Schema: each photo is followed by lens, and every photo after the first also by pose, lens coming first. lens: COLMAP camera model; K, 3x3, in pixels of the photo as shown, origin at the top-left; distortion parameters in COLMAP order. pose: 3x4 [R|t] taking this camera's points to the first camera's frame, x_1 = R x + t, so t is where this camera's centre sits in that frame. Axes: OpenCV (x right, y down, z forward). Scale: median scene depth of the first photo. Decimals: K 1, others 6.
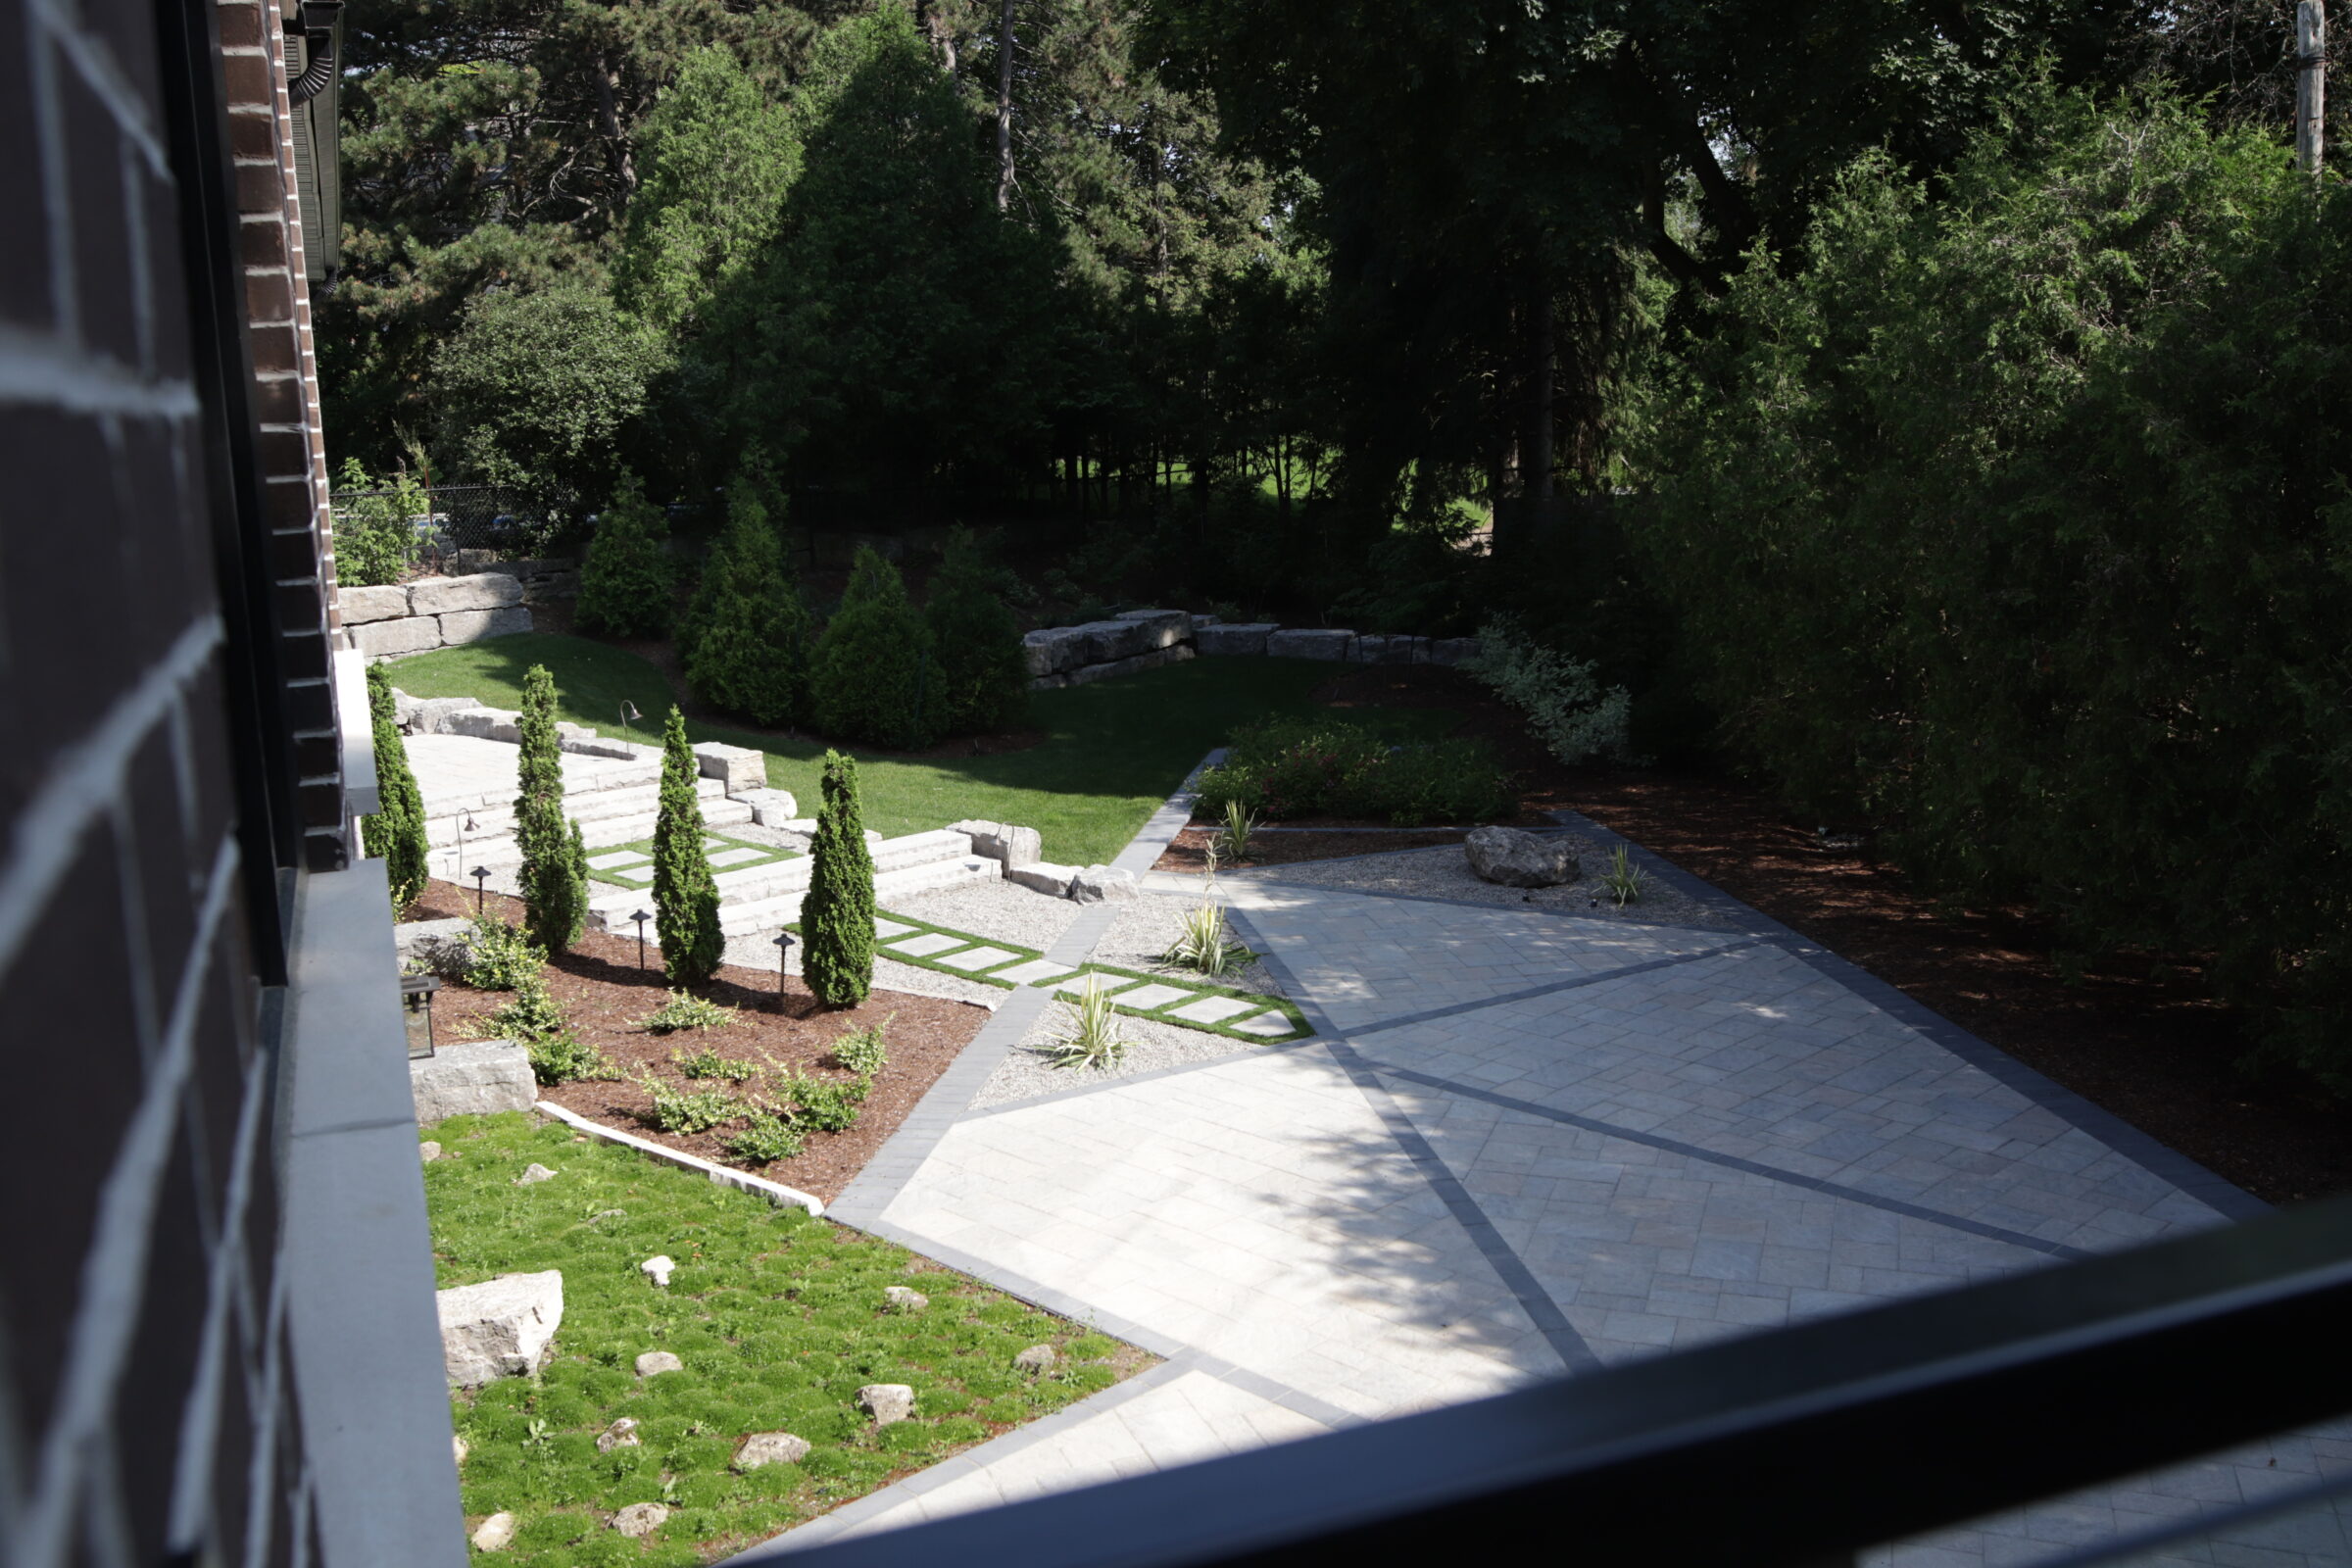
lens RADIAL K [[2169.3, 0, 1176.0], [0, 2169.3, 784.0], [0, 0, 1]] dist [-0.011938, -0.004258]
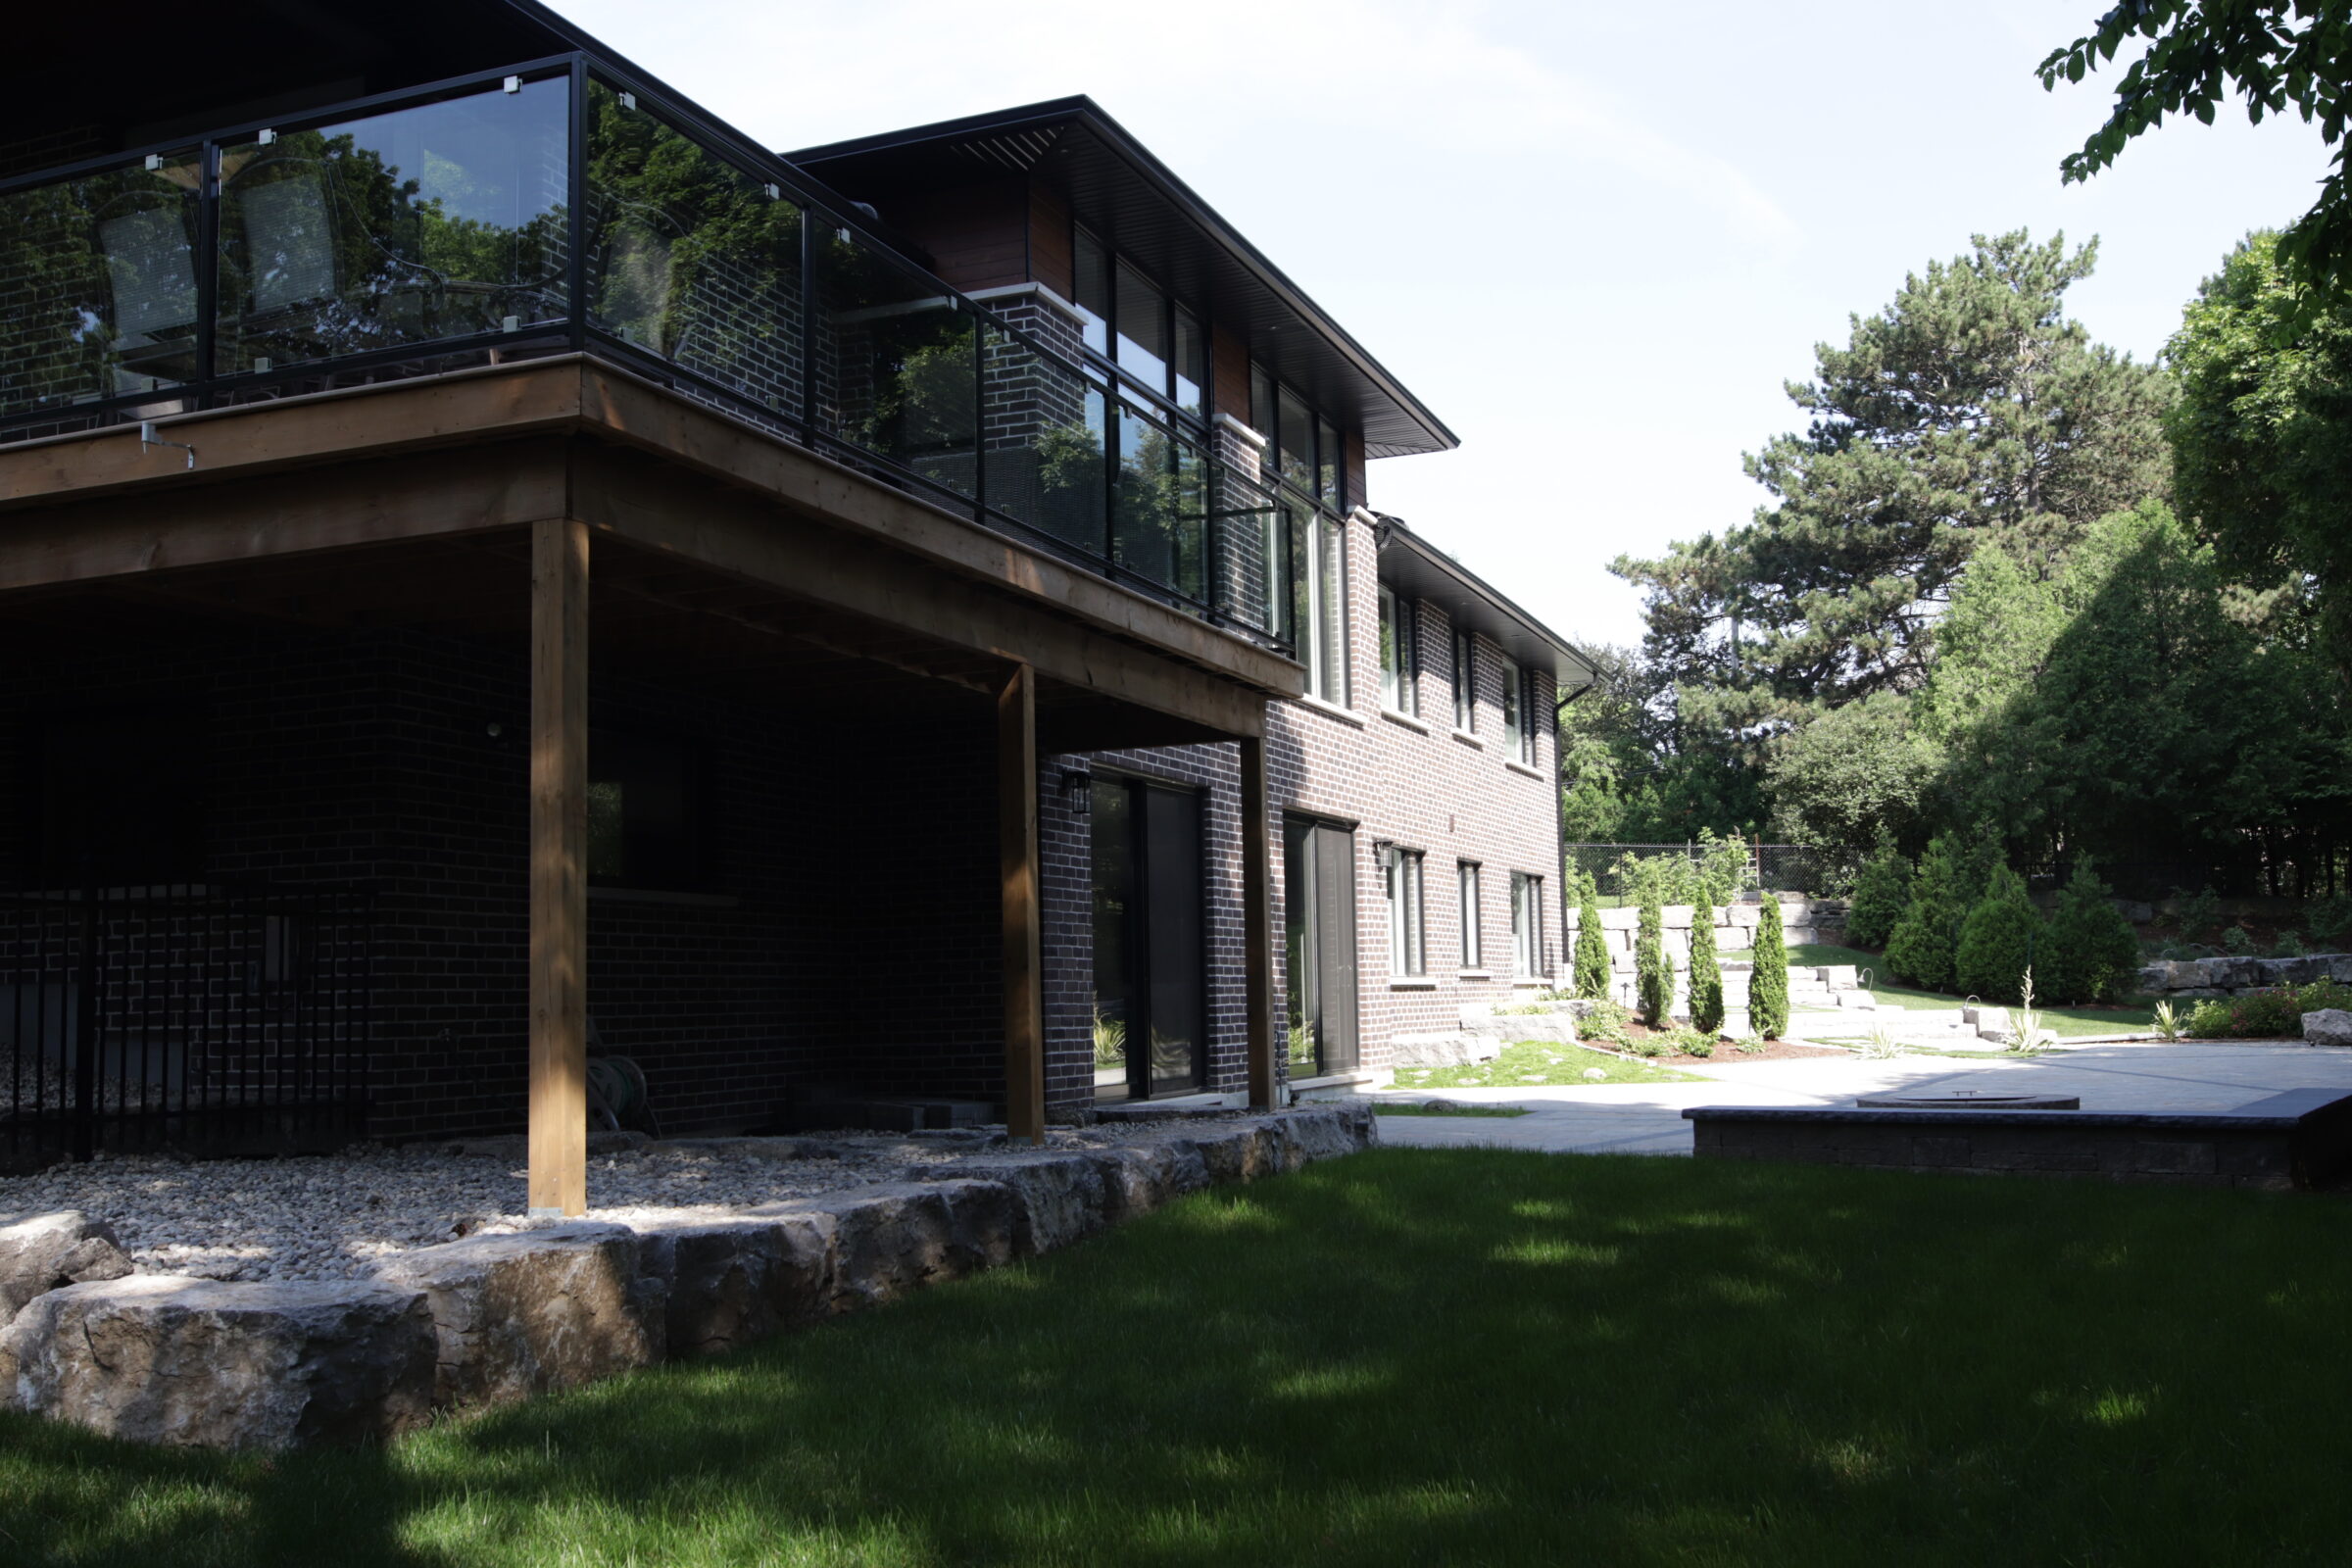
lens RADIAL K [[2169.3, 0, 1176.0], [0, 2169.3, 784.0], [0, 0, 1]] dist [-0.011938, -0.004258]
pose [[0.734945, -0.044686, -0.676653, 0.370238], [-0.125067, 0.971777, -0.200017, 0.167659], [0.666494, 0.231629, 0.708614, -0.328224]]
